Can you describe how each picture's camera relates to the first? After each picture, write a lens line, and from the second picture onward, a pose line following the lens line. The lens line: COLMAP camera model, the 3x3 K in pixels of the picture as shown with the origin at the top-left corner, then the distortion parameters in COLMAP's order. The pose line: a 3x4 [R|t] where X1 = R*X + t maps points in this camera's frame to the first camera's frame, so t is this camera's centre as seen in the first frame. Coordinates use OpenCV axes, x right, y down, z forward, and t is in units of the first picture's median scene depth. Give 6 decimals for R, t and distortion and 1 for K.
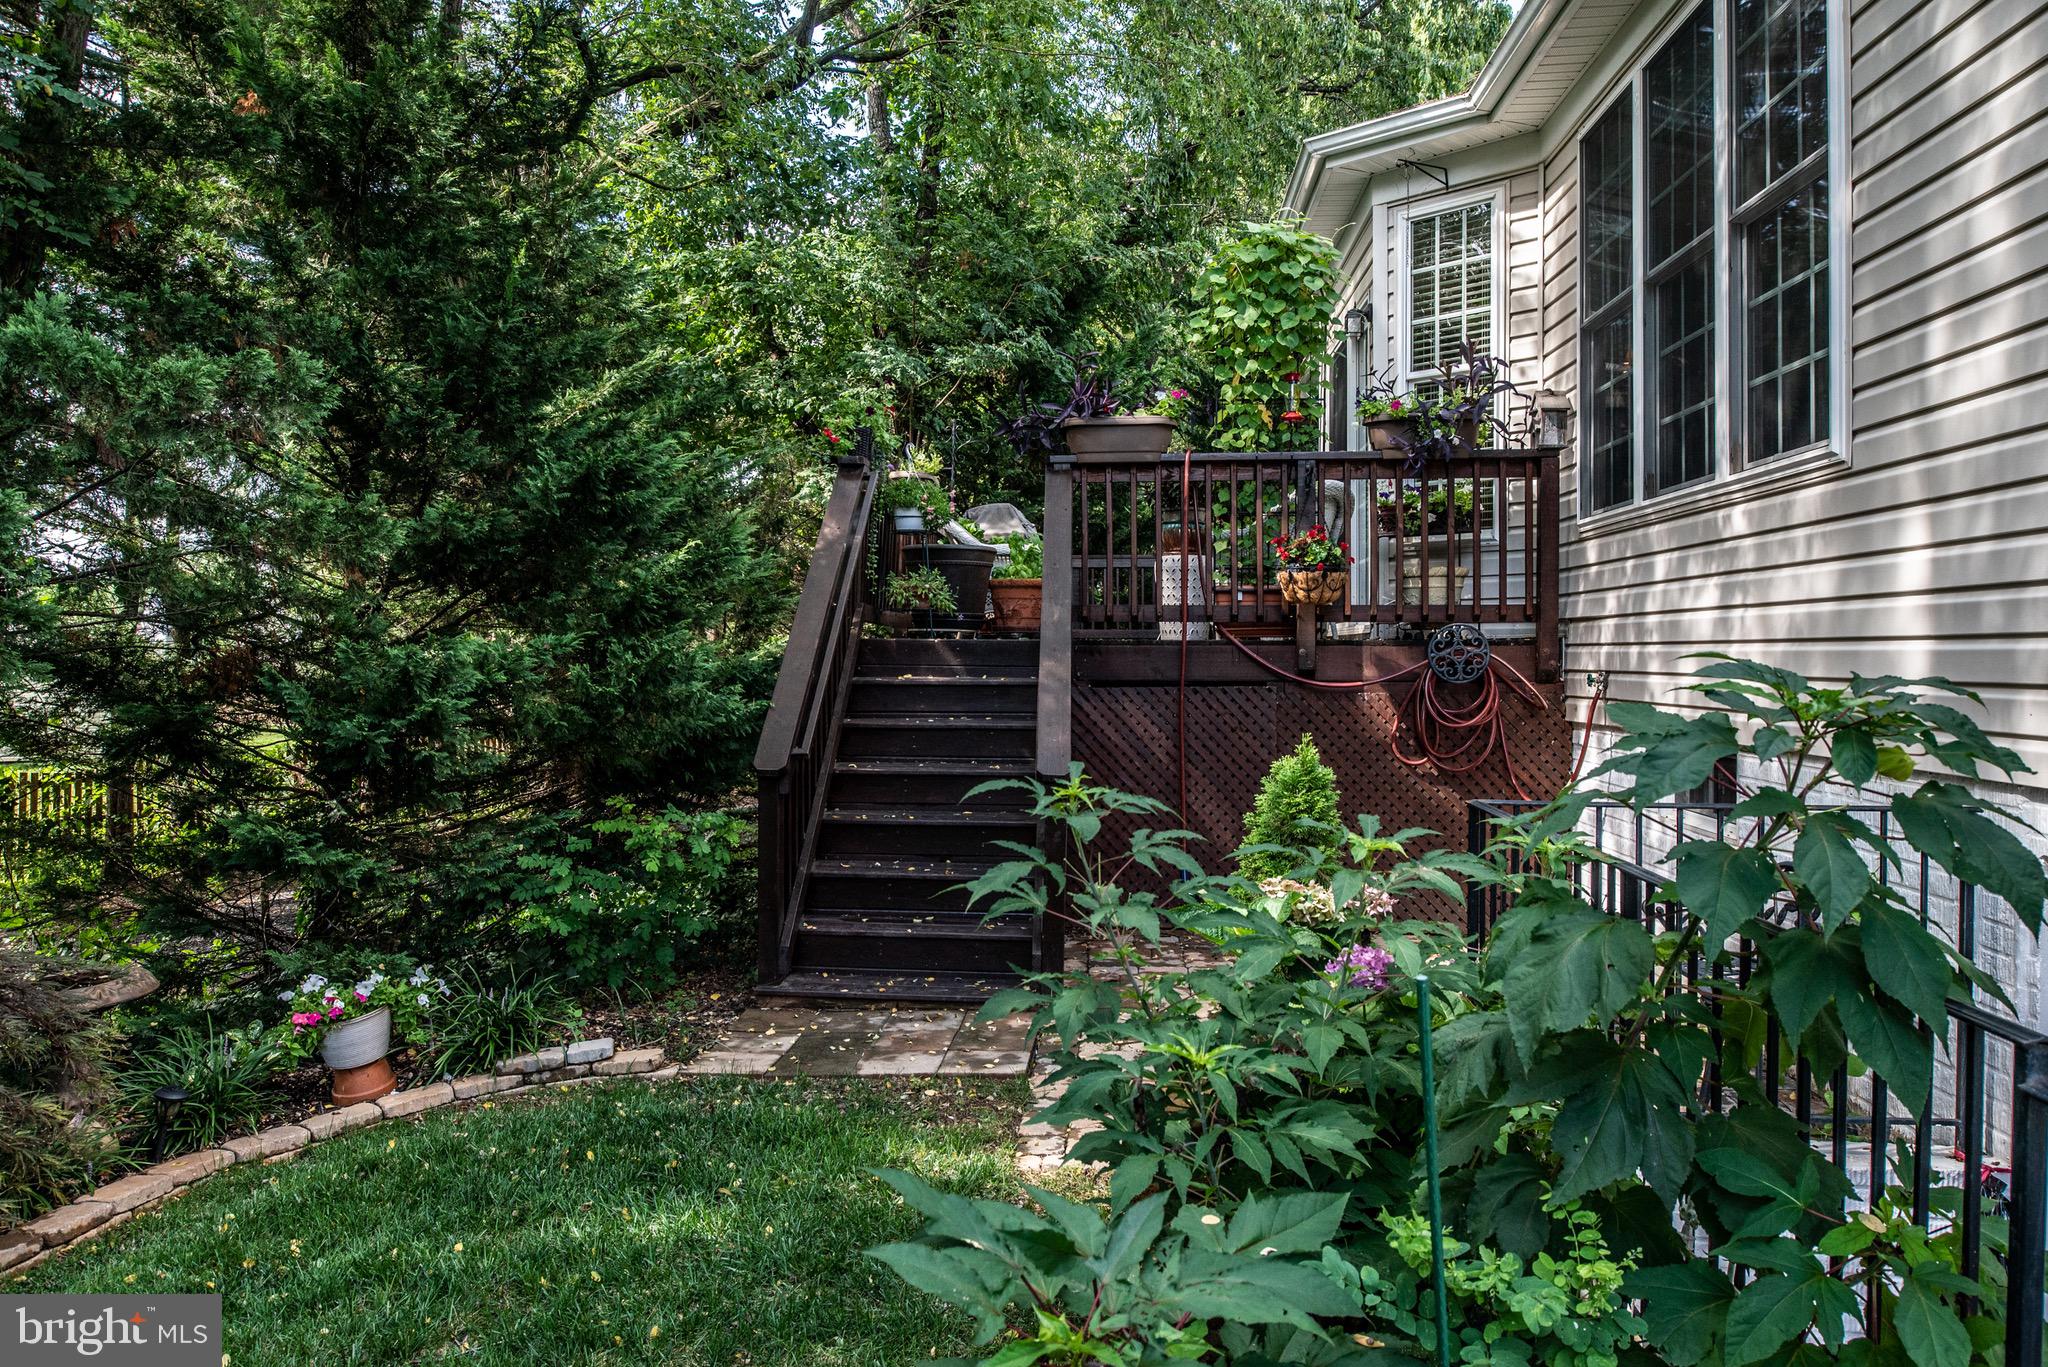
lens RADIAL K [[1443.7, 0, 1024.8], [0, 1443.7, 657.6], [0, 0, 1]] dist [-0.006733, -0.000647]
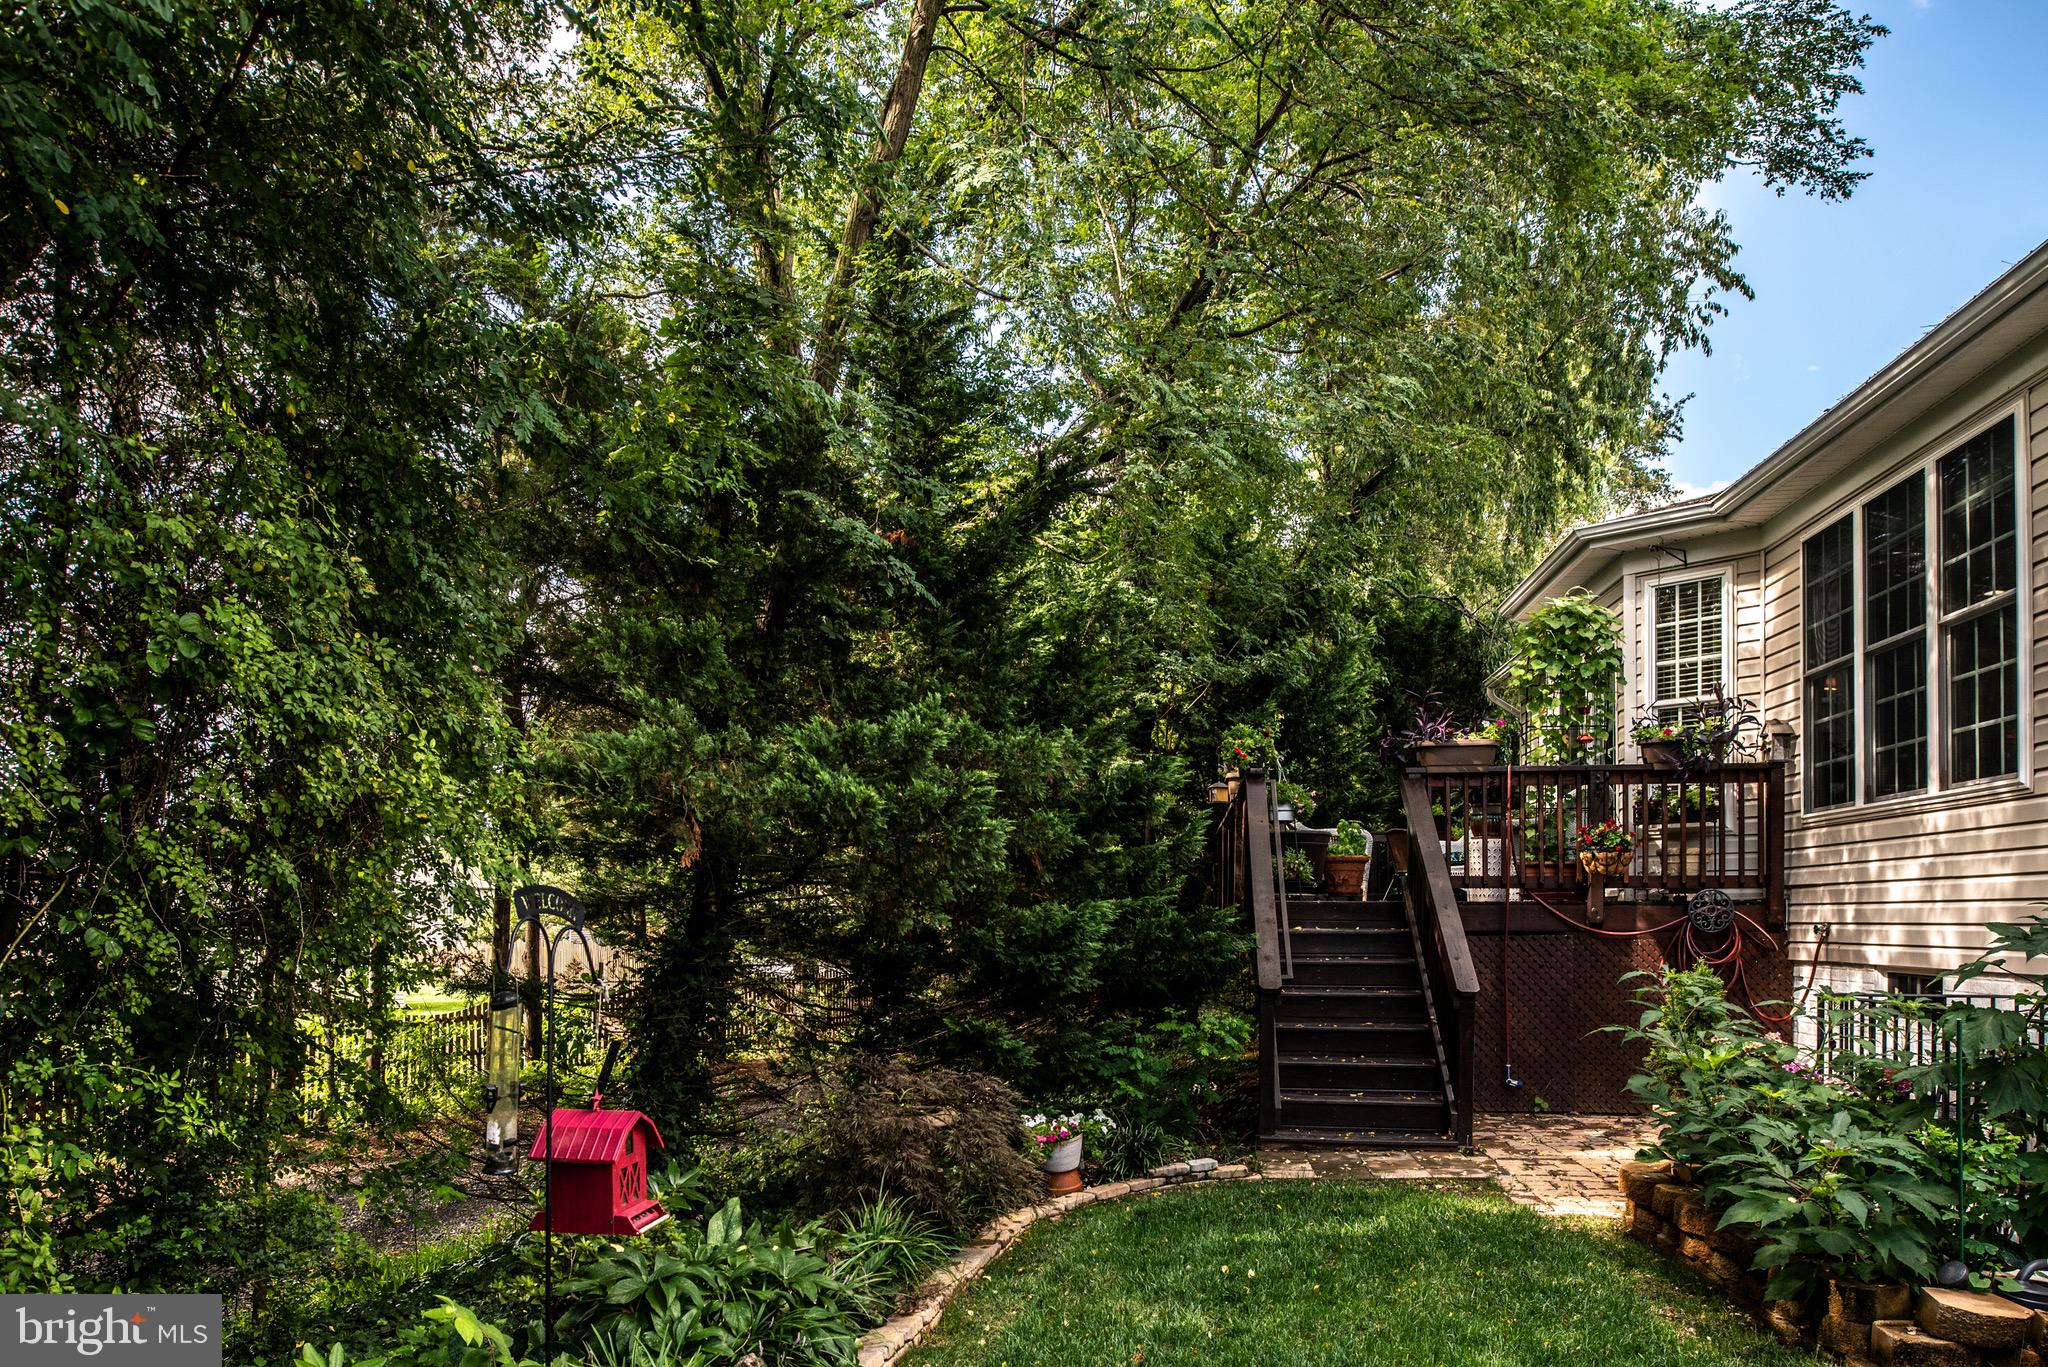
lens RADIAL K [[1420.9, 0, 1034.1], [0, 1420.9, 906.5], [0, 0, 1]] dist [-0.010950, -0.003717]
pose [[0.999281, -0.001432, -0.037898, -0.292839], [0.001004, 0.999935, -0.011331, 0.007675], [0.037911, 0.011285, 0.999217, -0.374746]]
